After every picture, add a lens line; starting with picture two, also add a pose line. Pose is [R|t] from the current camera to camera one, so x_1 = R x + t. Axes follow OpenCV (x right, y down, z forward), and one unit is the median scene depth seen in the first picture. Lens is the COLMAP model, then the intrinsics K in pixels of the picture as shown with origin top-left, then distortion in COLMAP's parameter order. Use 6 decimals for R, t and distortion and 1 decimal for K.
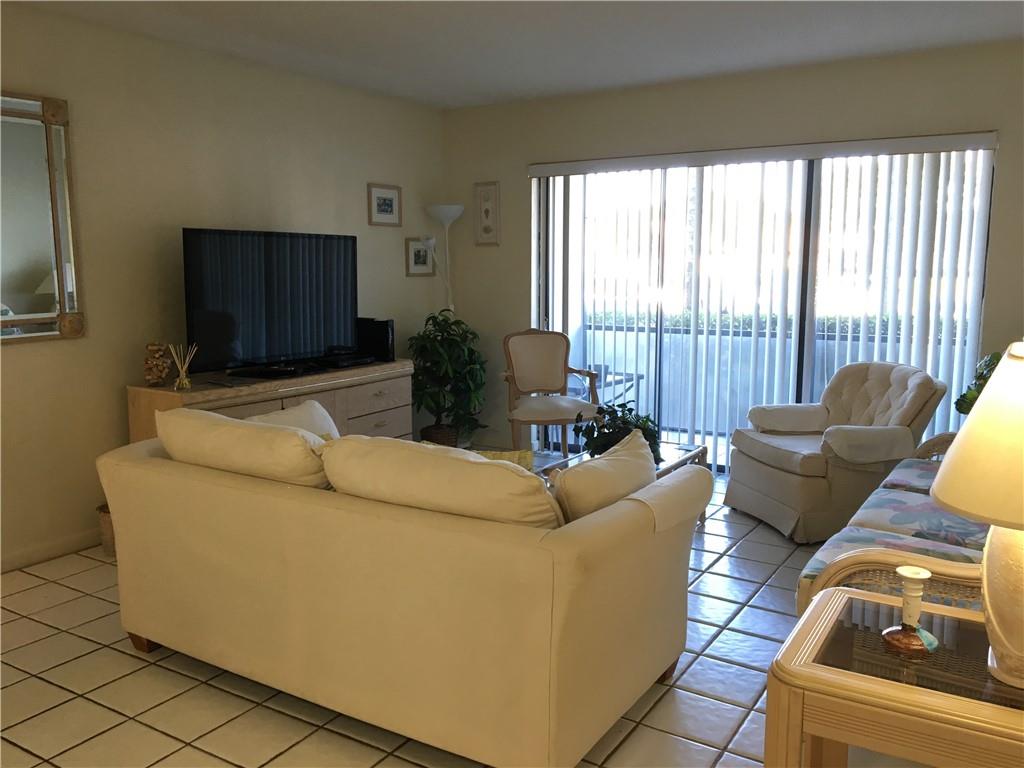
lens RADIAL K [[849.6, 0, 515.6], [0, 849.6, 380.3], [0, 0, 1]] dist [0.094721, -0.153941]
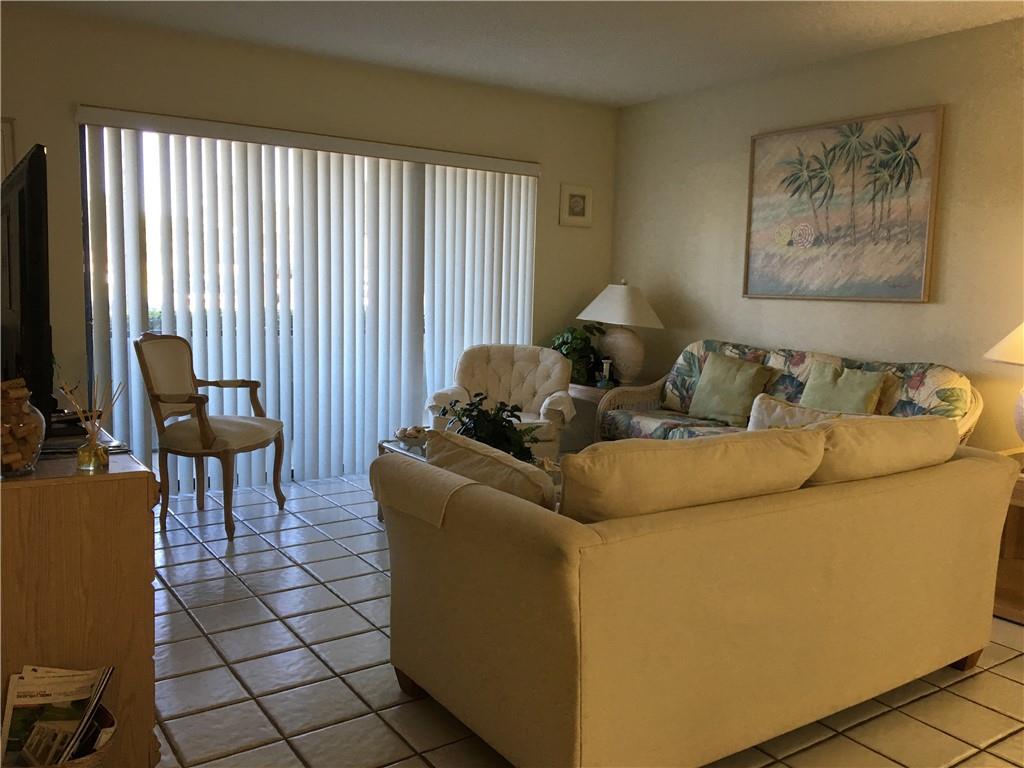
lens RADIAL K [[849.6, 0, 515.6], [0, 849.6, 380.3], [0, 0, 1]] dist [0.094721, -0.153941]
pose [[0.408696, -0.100817, 0.907085, -0.632182], [0.096492, 0.993083, 0.066900, -0.046046], [-0.907555, 0.060184, 0.415597, 0.461513]]
